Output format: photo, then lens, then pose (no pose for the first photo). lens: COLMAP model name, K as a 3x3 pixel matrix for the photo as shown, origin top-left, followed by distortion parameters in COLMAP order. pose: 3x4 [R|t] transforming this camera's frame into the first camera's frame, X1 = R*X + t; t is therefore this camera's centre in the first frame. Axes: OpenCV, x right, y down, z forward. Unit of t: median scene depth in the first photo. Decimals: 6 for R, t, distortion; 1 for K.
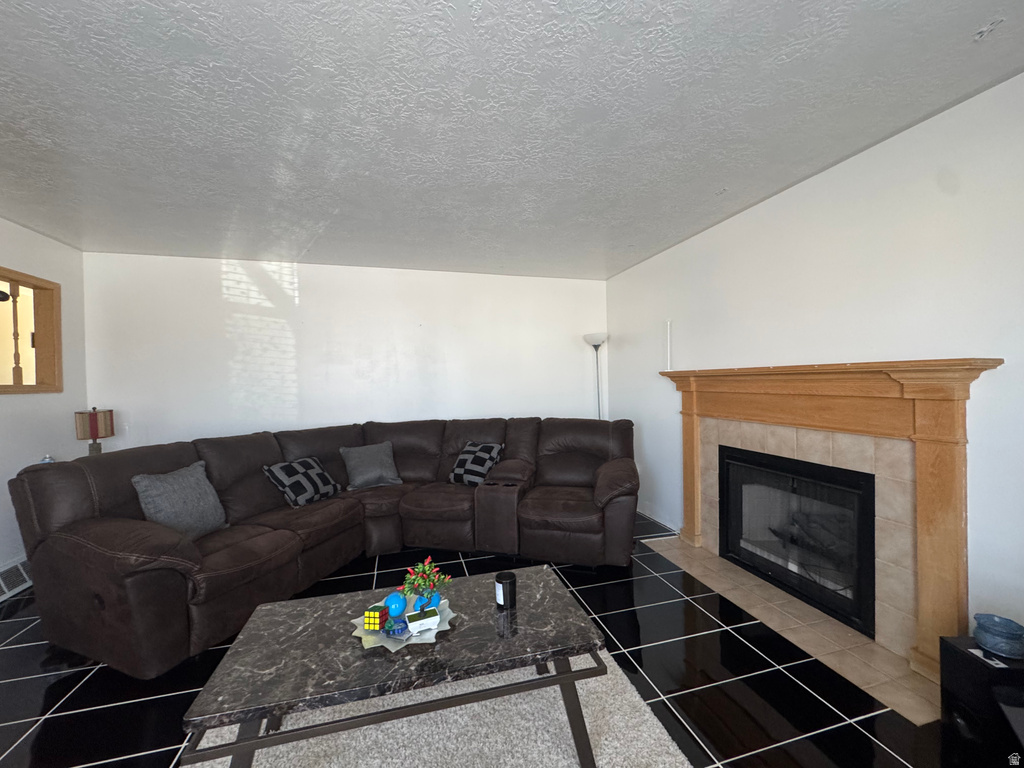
lens RADIAL K [[409.2, 0, 512.9], [0, 409.2, 384.8], [0, 0, 1]] dist [-0.005717, 0.001070]
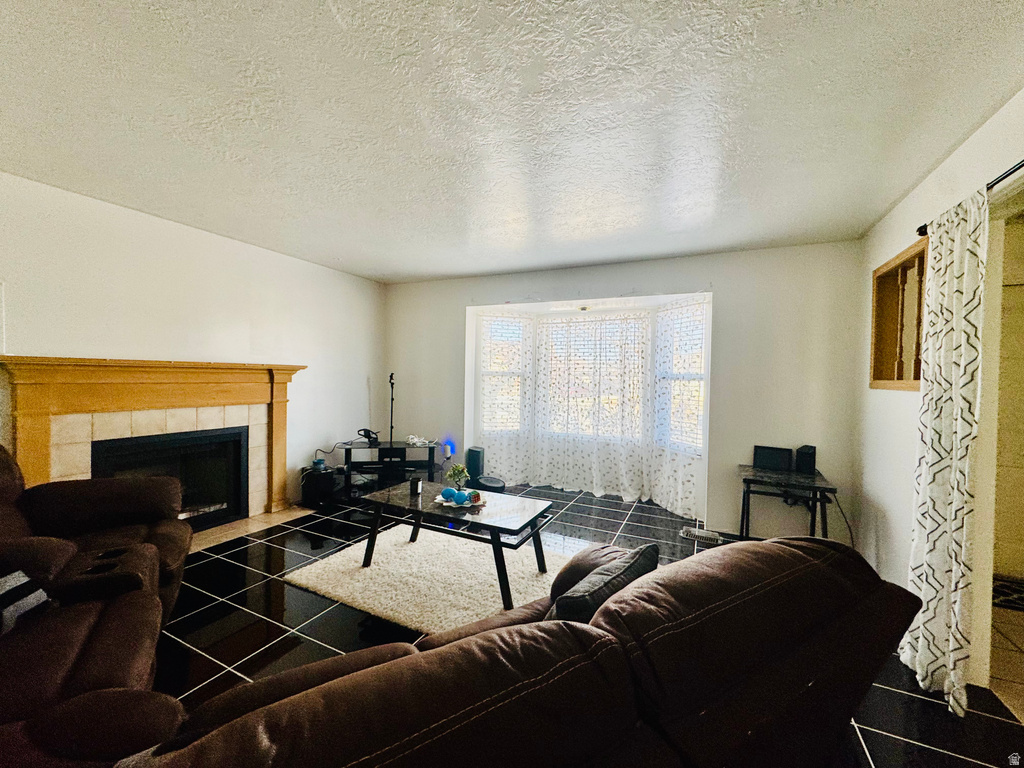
lens RADIAL K [[409.2, 0, 511.1], [0, 409.2, 387.6], [0, 0, 1]] dist [-0.005717, 0.001070]
pose [[-0.758784, -0.010945, 0.651251, -0.918459], [0.004924, 0.999734, 0.022539, 0.012435], [-0.651324, 0.020309, -0.758528, 1.254235]]
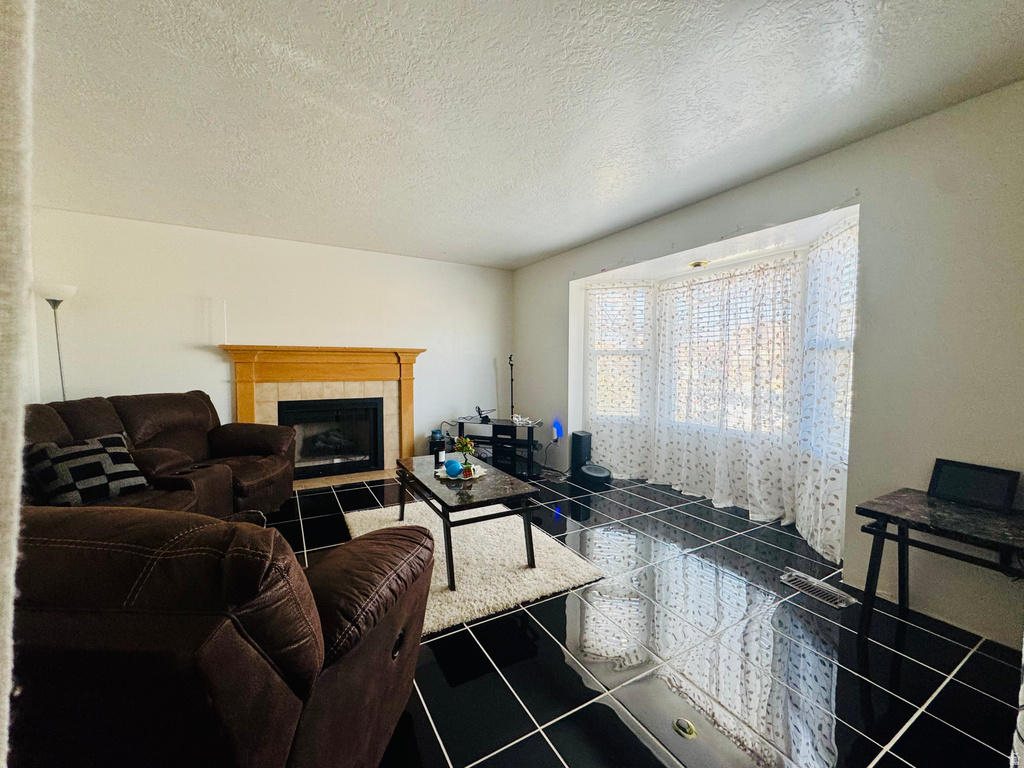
lens RADIAL K [[409.2, 0, 508.4], [0, 409.2, 386.7], [0, 0, 1]] dist [-0.005717, 0.001070]
pose [[-0.253874, -0.035364, 0.966591, -1.179416], [0.011963, 0.999140, 0.039697, 0.060460], [-0.967163, 0.021642, -0.253233, 0.698314]]
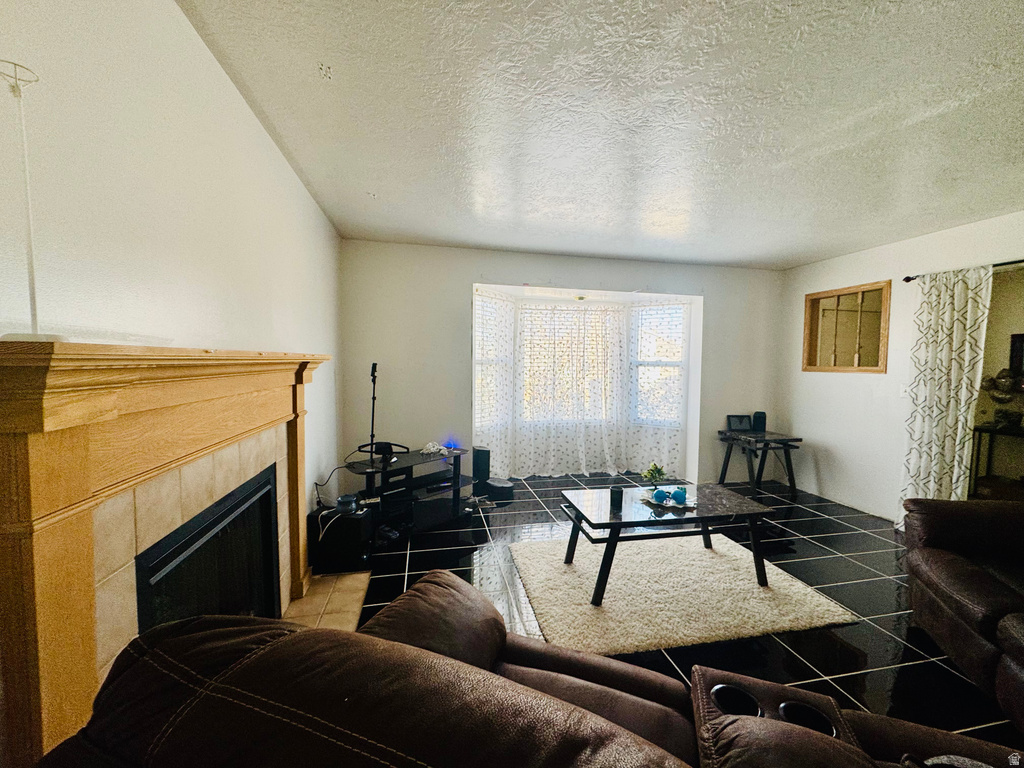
lens RADIAL K [[409.2, 0, 510.4], [0, 409.2, 381.0], [0, 0, 1]] dist [-0.005717, 0.001070]
pose [[-0.998366, 0.008871, 0.056443, 0.177708], [0.012176, 0.998214, 0.058491, -0.028855], [-0.055823, 0.059082, -0.996691, 1.548845]]
